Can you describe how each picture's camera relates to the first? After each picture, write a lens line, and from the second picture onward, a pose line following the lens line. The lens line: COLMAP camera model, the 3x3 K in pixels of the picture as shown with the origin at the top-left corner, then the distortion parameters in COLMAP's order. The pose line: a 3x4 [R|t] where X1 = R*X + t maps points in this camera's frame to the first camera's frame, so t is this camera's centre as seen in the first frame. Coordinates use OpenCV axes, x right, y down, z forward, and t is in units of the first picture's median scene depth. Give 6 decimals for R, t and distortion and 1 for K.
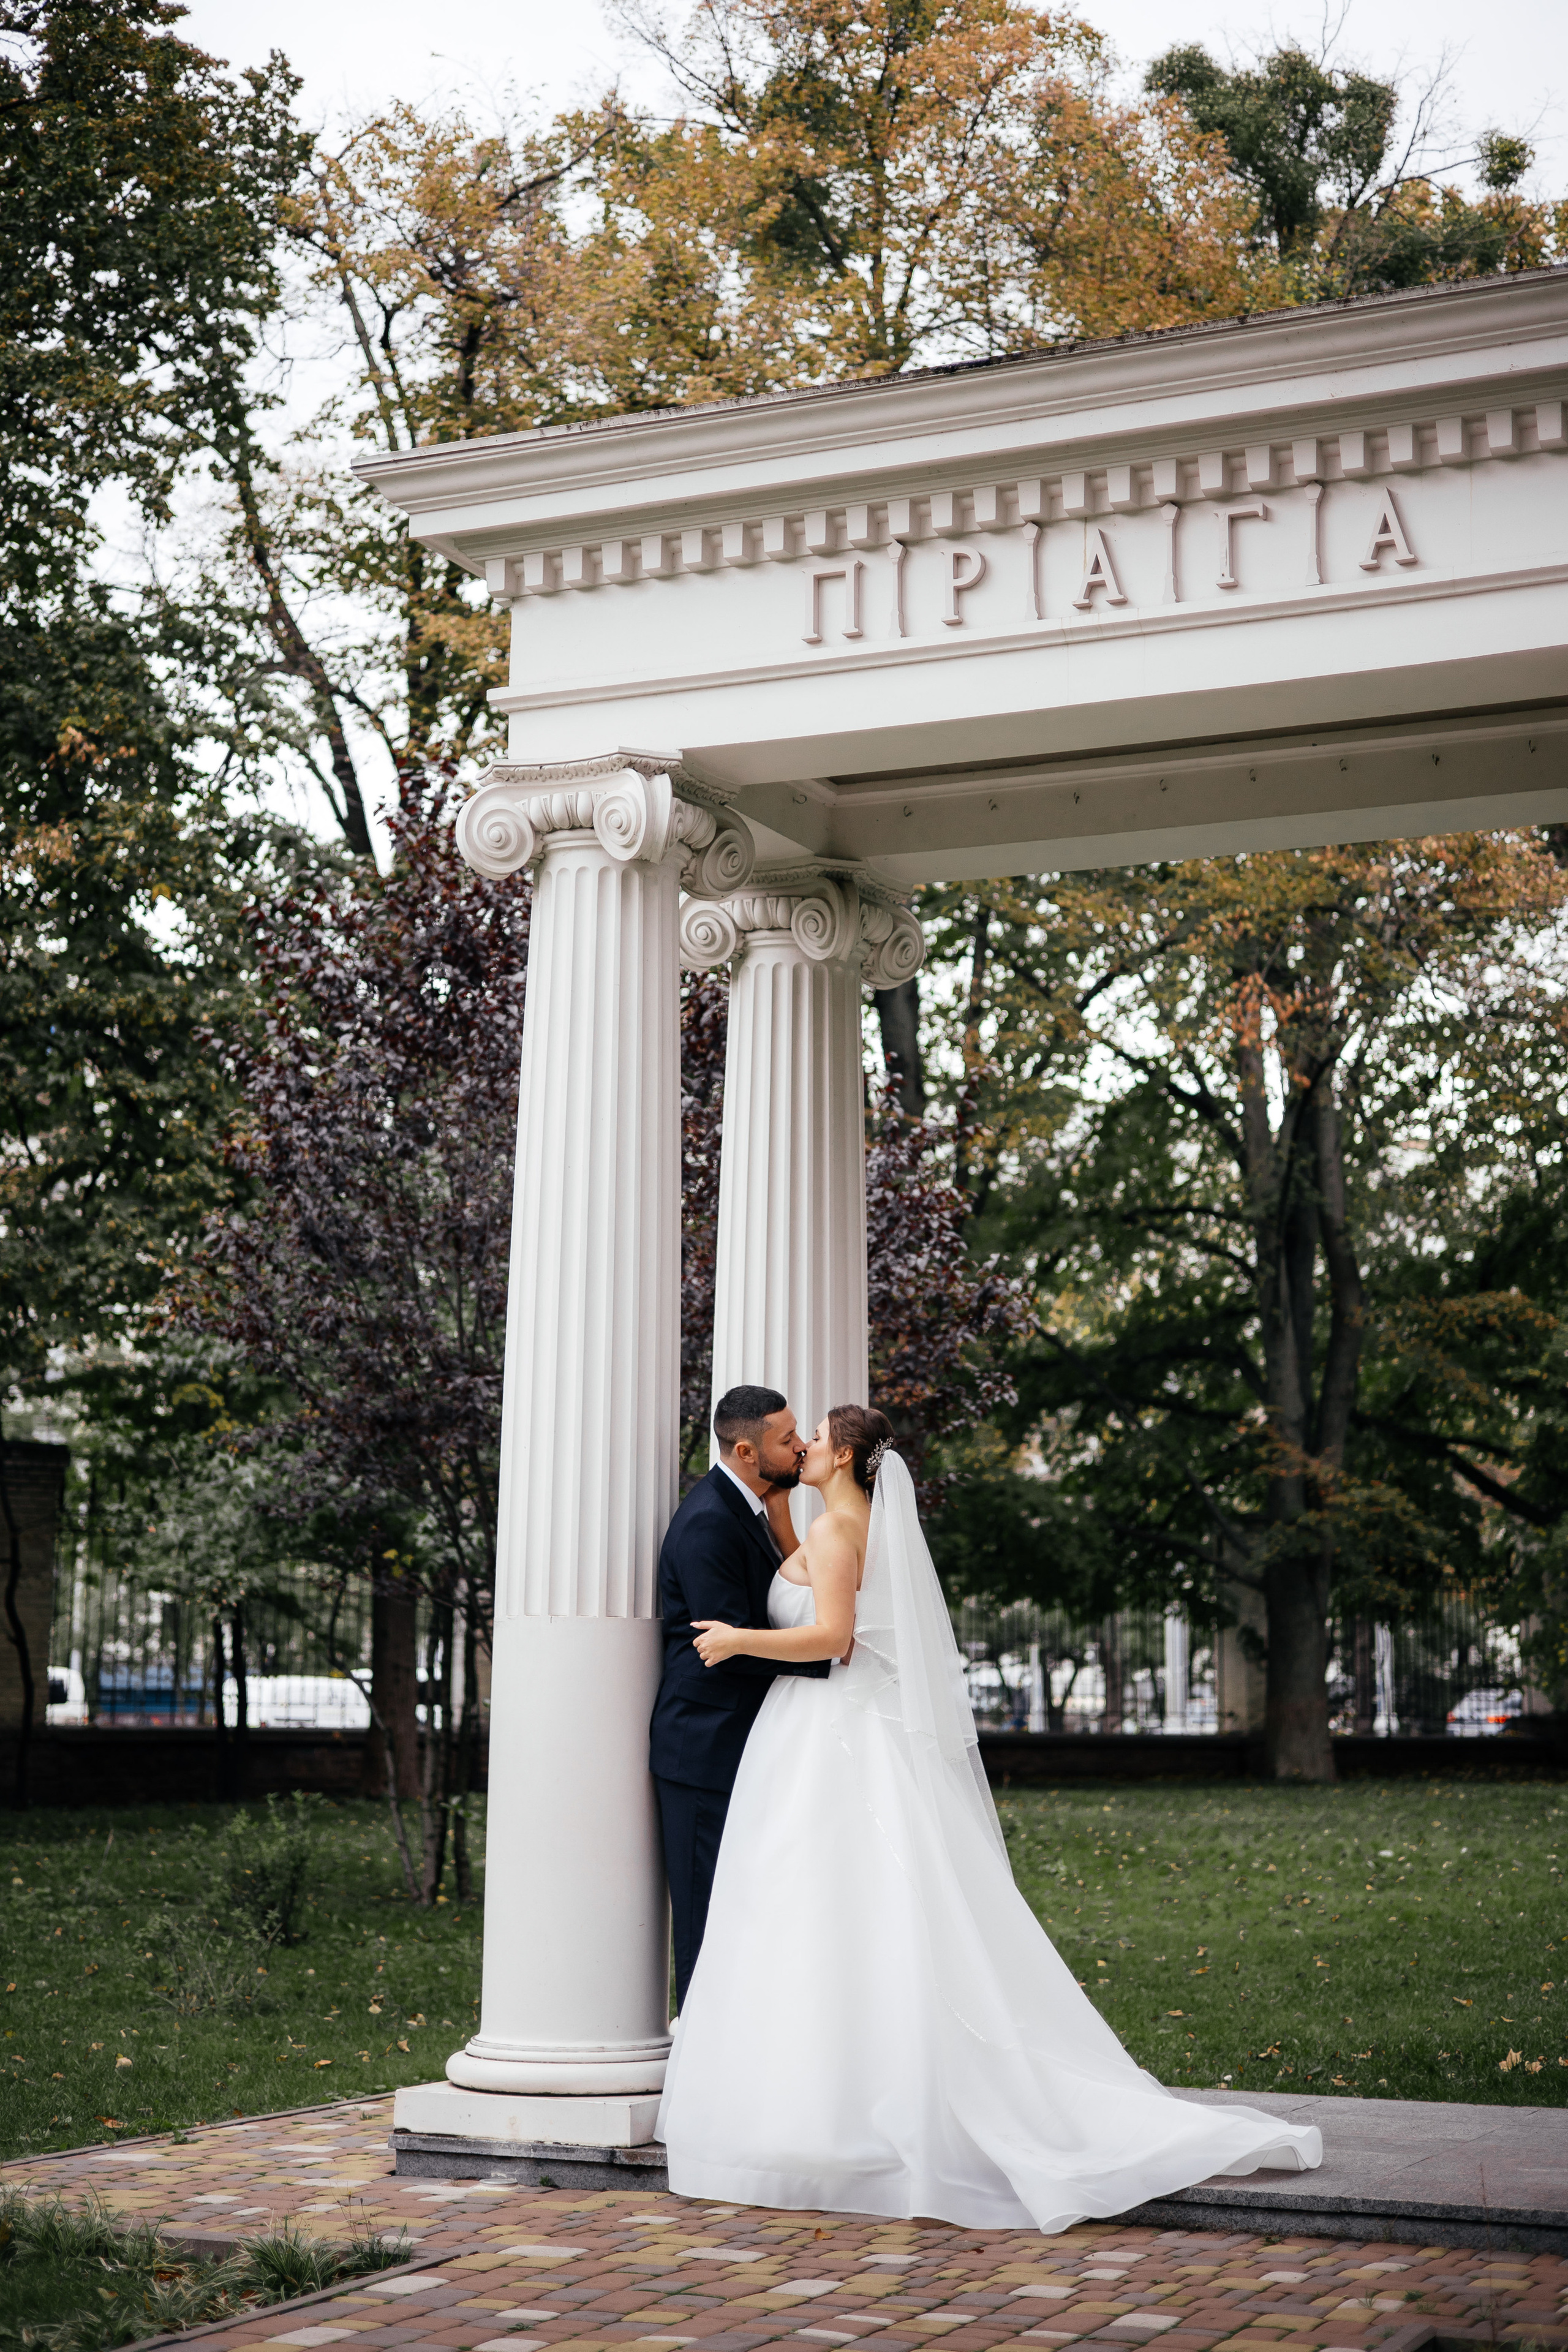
lens RADIAL K [[4605.9, 0, 785.9], [0, 4605.9, 1051.3], [0, 0, 1]] dist [0.560116, -3.775535]
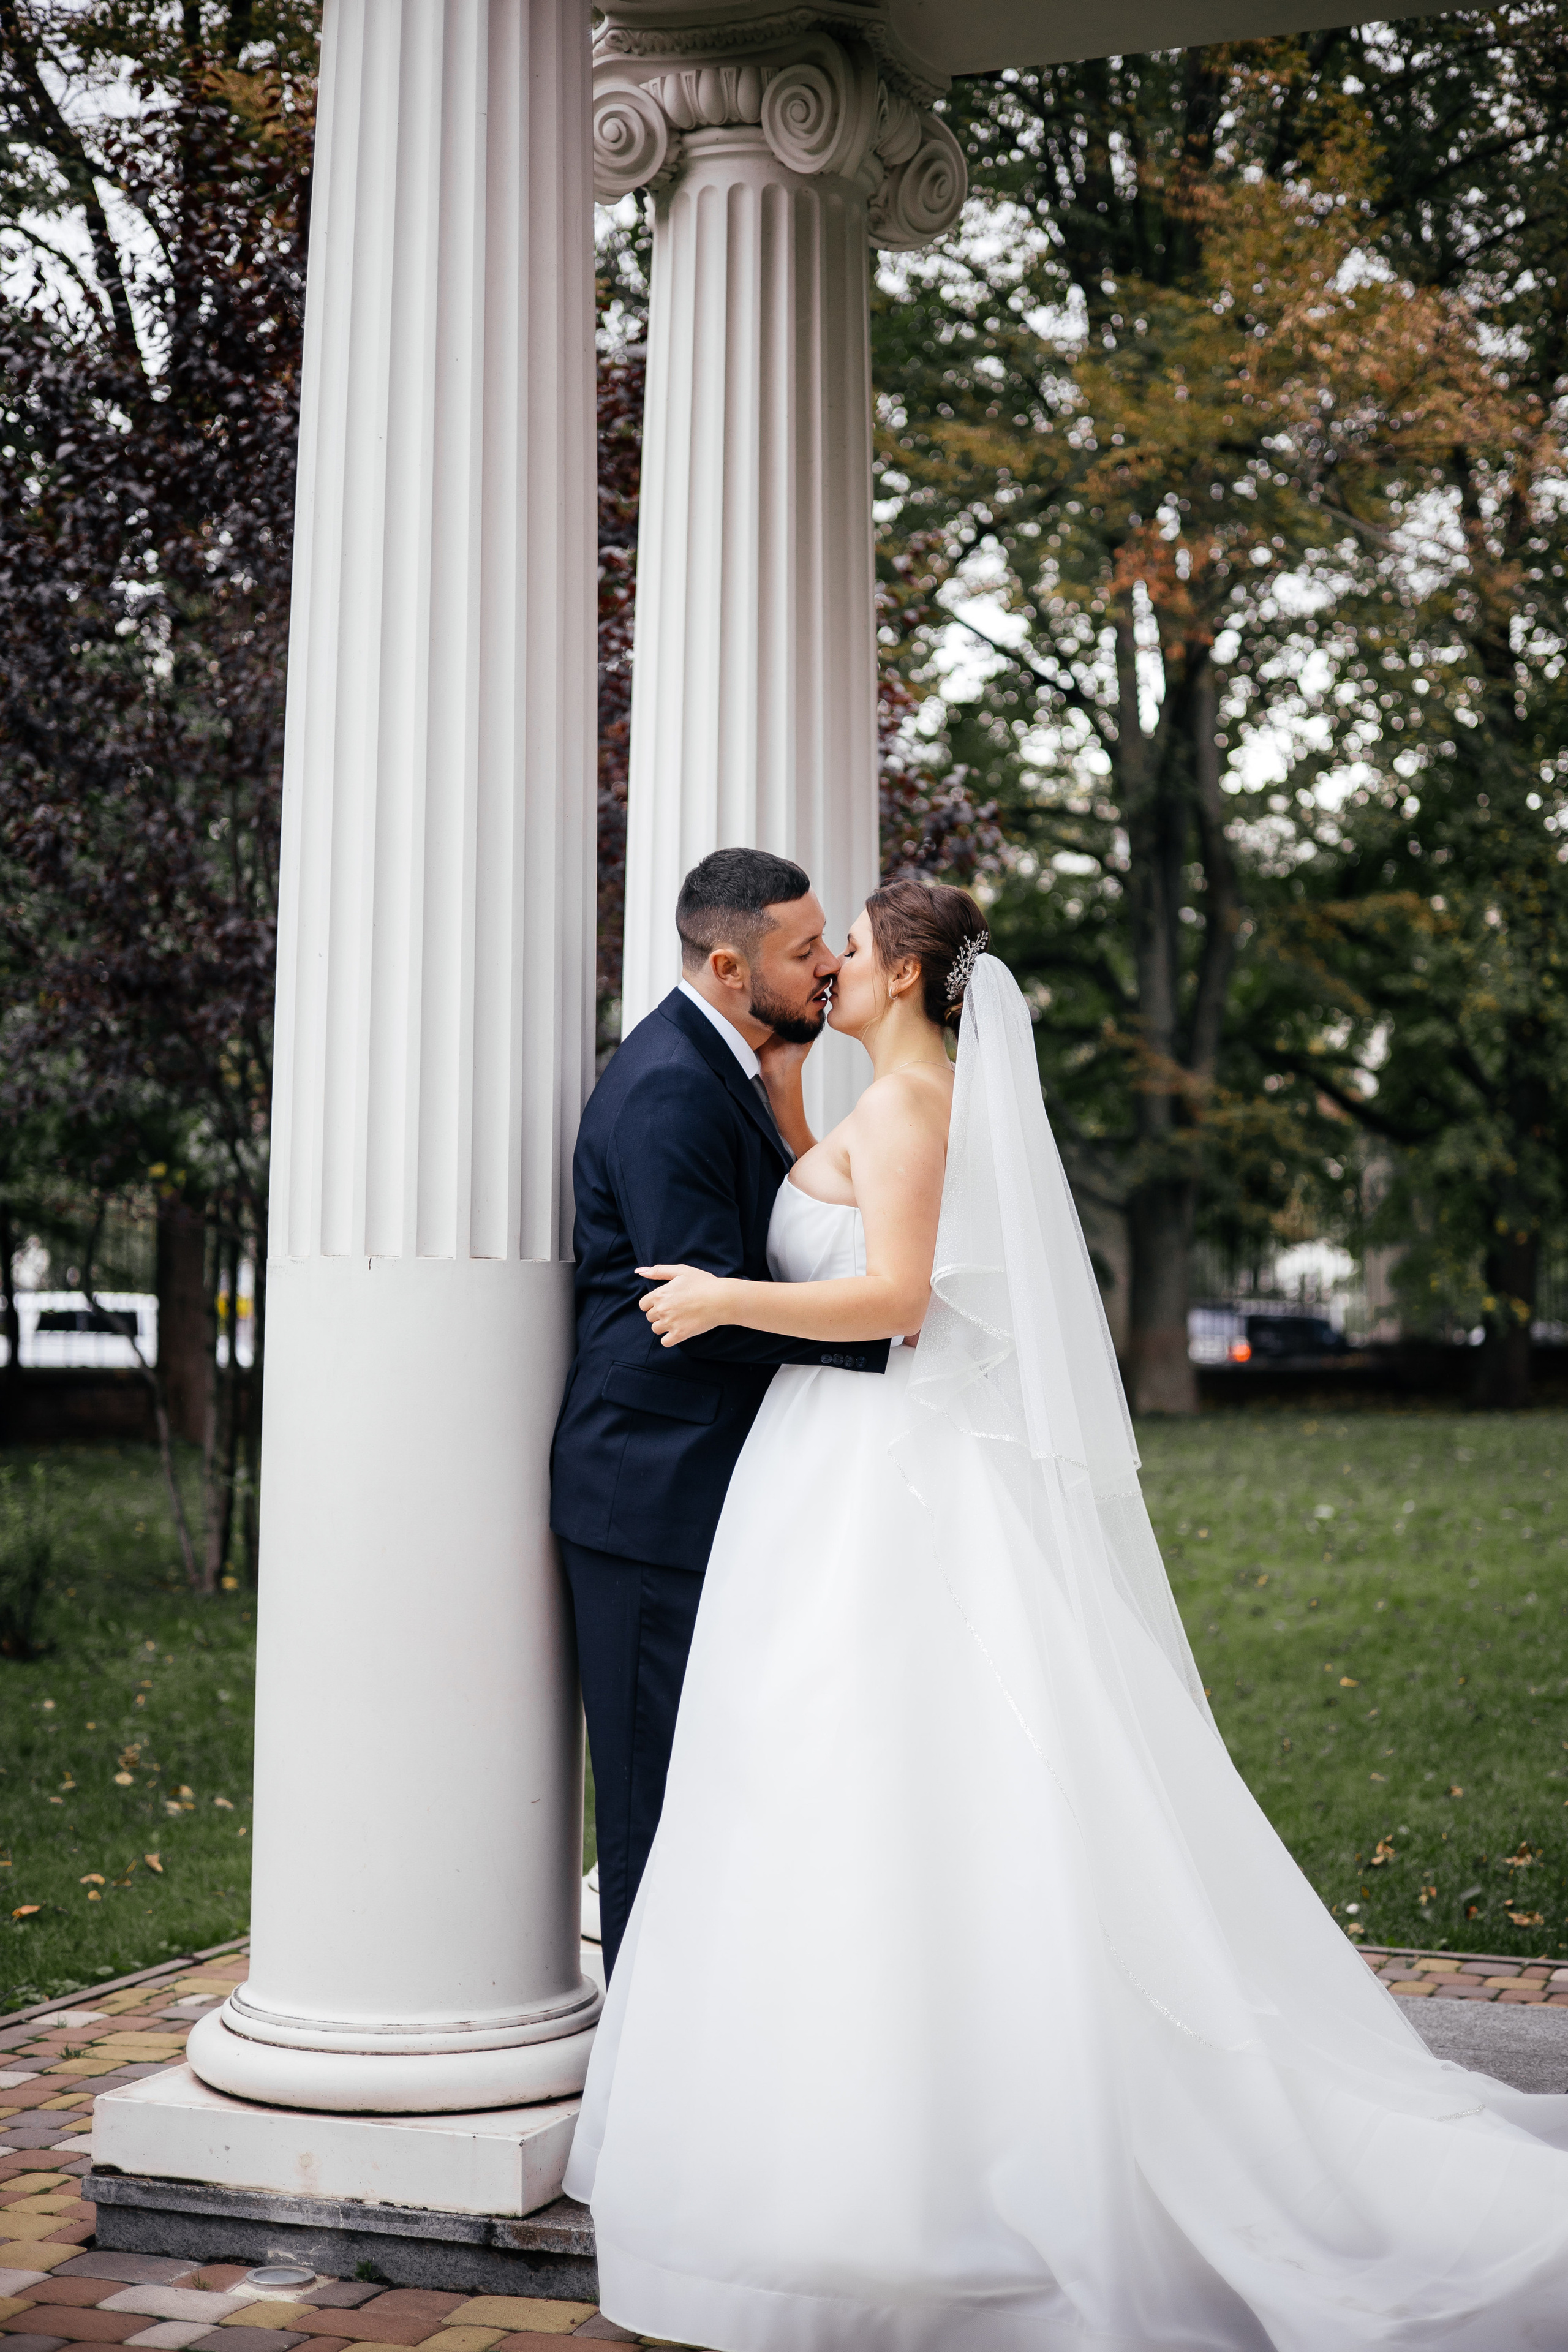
lens RADIAL K [[4605.9, 0, 785.9], [0, 4605.9, 1051.3], [0, 0, 1]] dist [0.560116, -3.775535]
pose [[0.999113, 0.000600, 0.042097, -0.024836], [-0.003952, 0.996820, 0.079589, 0.053171], [-0.041915, -0.079685, 0.995938, 0.451619]]
